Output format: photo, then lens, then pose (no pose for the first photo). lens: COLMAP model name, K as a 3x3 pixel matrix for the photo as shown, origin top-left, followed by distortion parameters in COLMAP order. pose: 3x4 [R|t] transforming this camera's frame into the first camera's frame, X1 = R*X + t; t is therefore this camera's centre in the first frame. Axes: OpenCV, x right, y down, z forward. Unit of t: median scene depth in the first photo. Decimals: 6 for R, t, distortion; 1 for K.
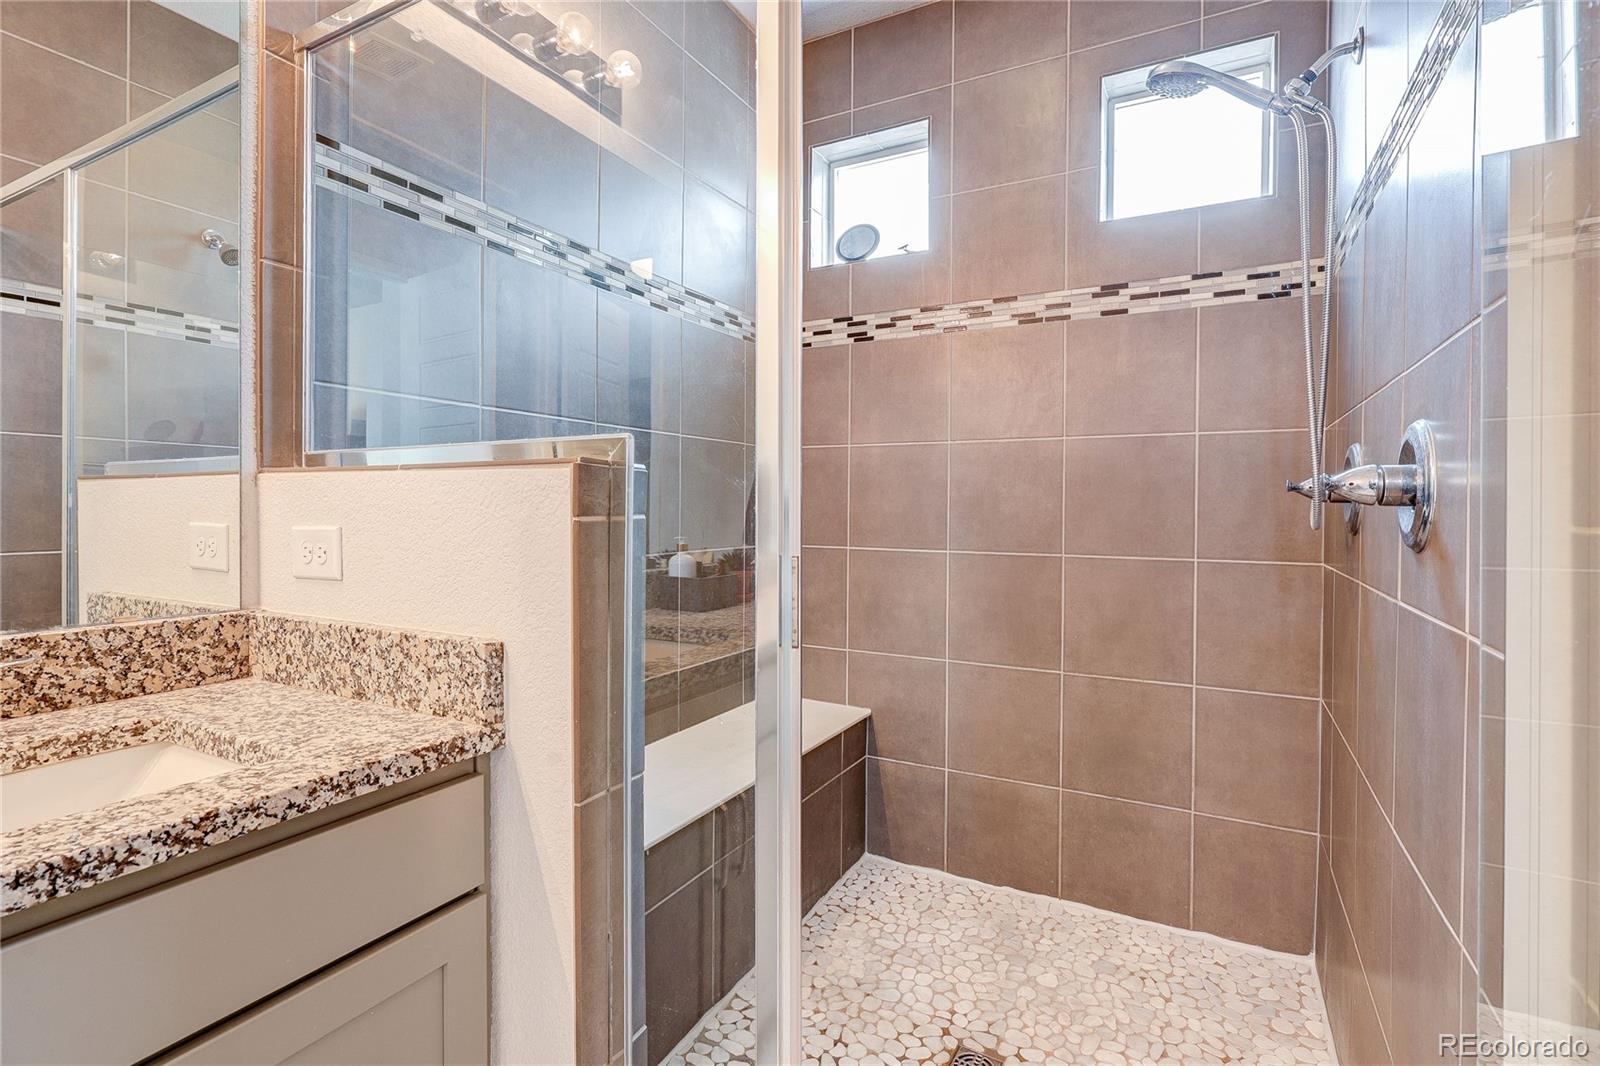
lens RADIAL K [[749.8, 0, 804.1], [0, 749.8, 521.4], [0, 0, 1]] dist [-0.000807, -0.002481]
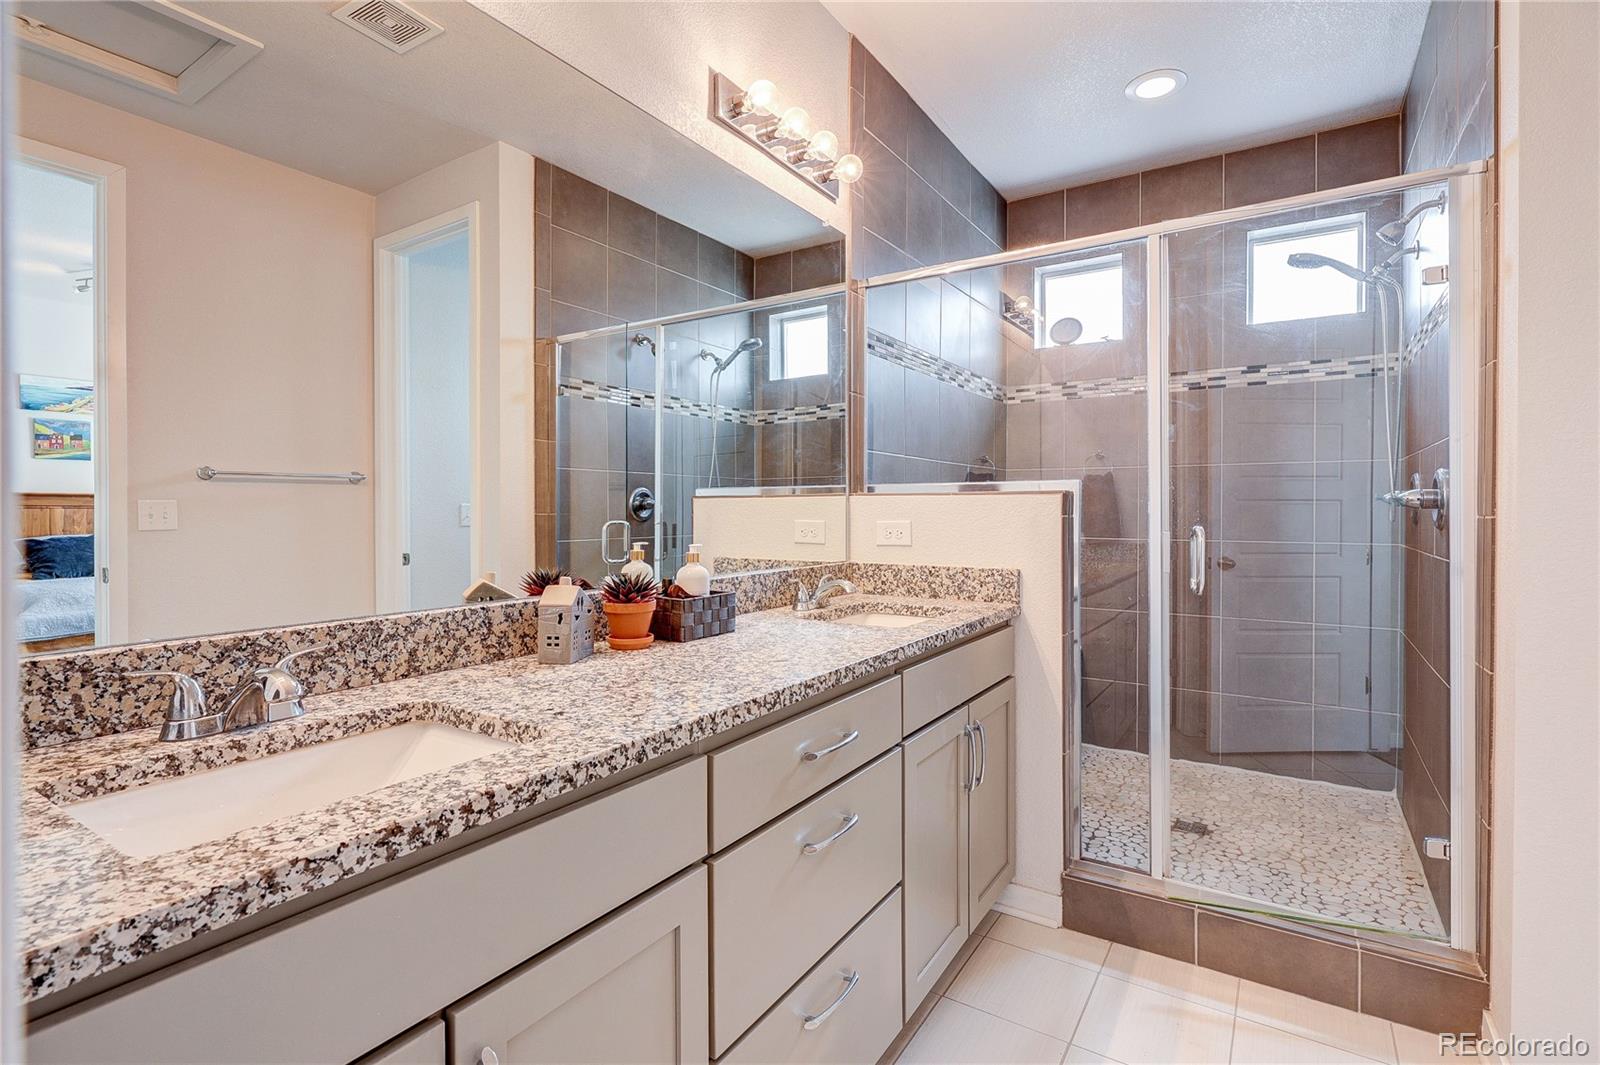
lens RADIAL K [[749.8, 0, 798.9], [0, 749.8, 521.0], [0, 0, 1]] dist [-0.000807, -0.002481]
pose [[0.996531, -0.004617, -0.083094, -0.449919], [0.004313, 0.999983, -0.003837, 0.008306], [0.083111, 0.003465, 0.996534, -0.695823]]
